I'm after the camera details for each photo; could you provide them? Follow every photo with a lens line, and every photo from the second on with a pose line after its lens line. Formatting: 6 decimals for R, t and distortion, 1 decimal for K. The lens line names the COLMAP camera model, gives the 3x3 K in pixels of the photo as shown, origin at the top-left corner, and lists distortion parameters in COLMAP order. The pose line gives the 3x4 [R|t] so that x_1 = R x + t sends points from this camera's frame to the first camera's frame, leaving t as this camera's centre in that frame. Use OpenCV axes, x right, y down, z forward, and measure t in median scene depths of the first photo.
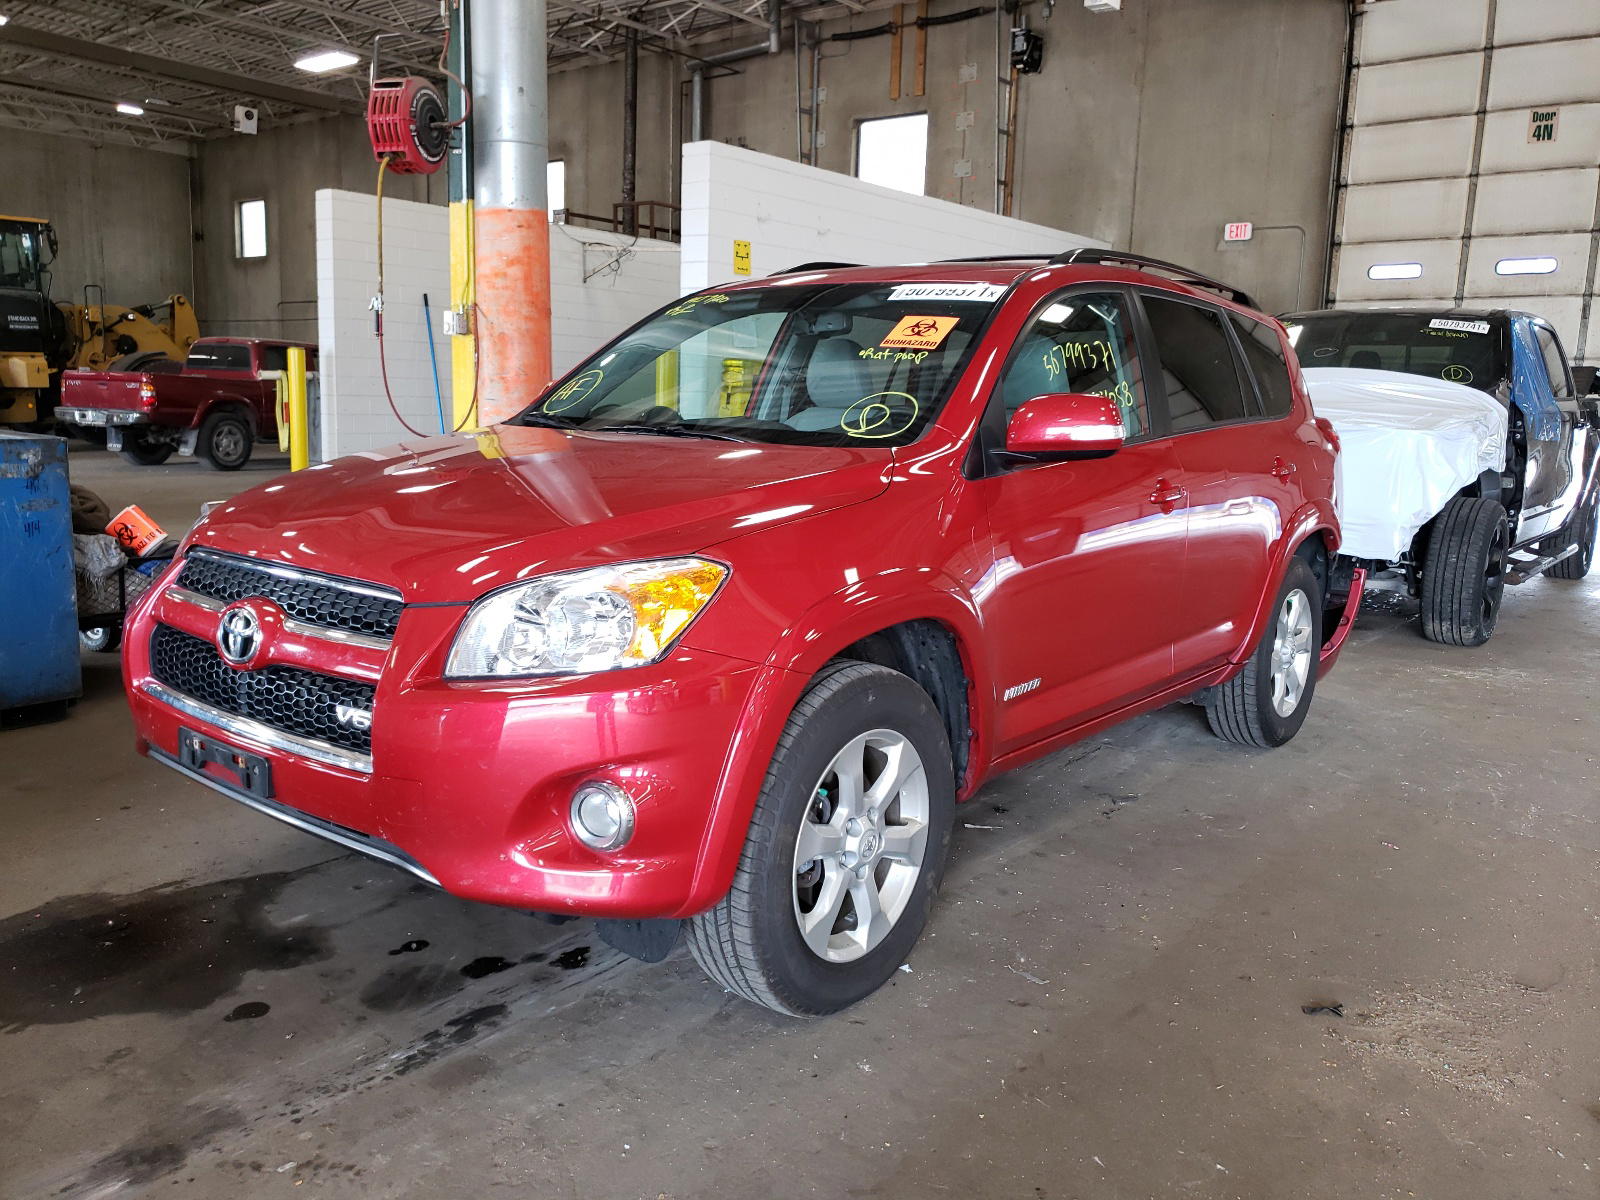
lens RADIAL K [[1255.3, 0, 793.1], [0, 1255.3, 561.6], [0, 0, 1]] dist [0.058706, -0.002198]
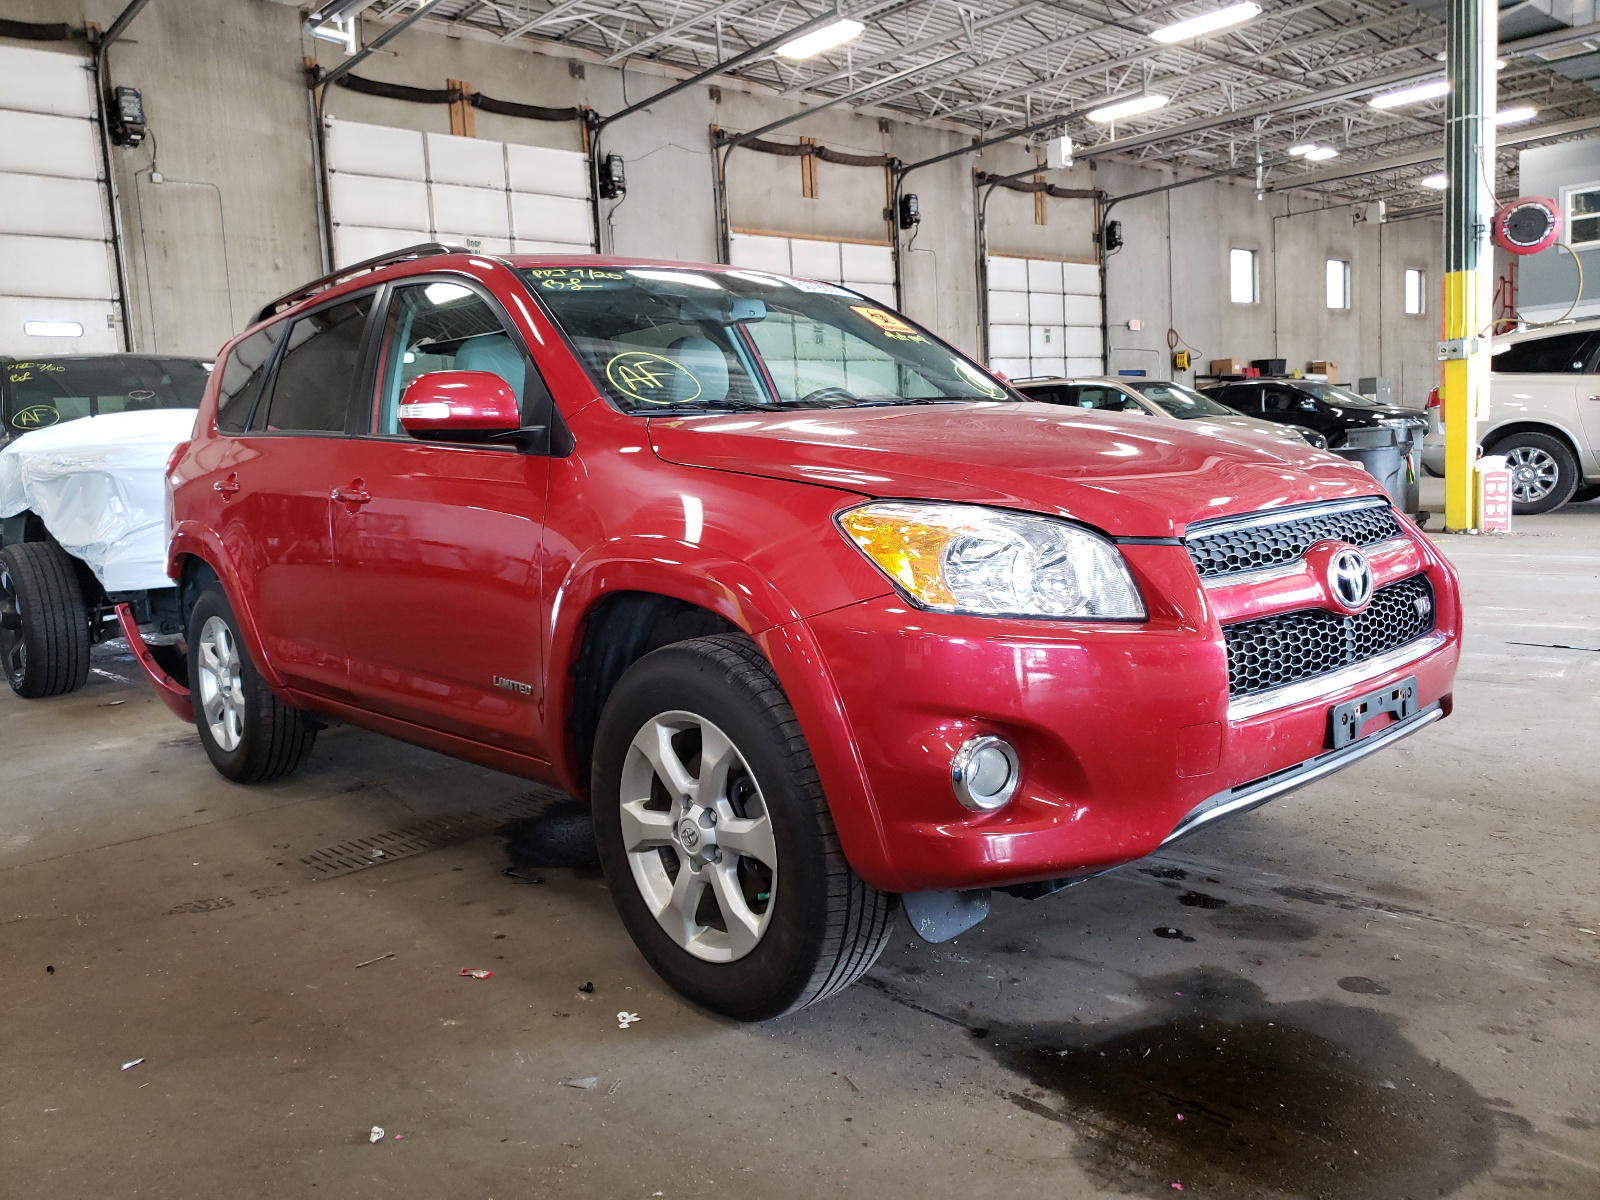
lens RADIAL K [[1255.3, 0, 793.1], [0, 1255.3, 561.6], [0, 0, 1]] dist [0.058706, -0.002198]
pose [[0.134405, -0.122449, 0.983332, -1.245283], [0.194738, 0.976249, 0.094950, -0.102073], [-0.971603, 0.178730, 0.155058, 1.111492]]
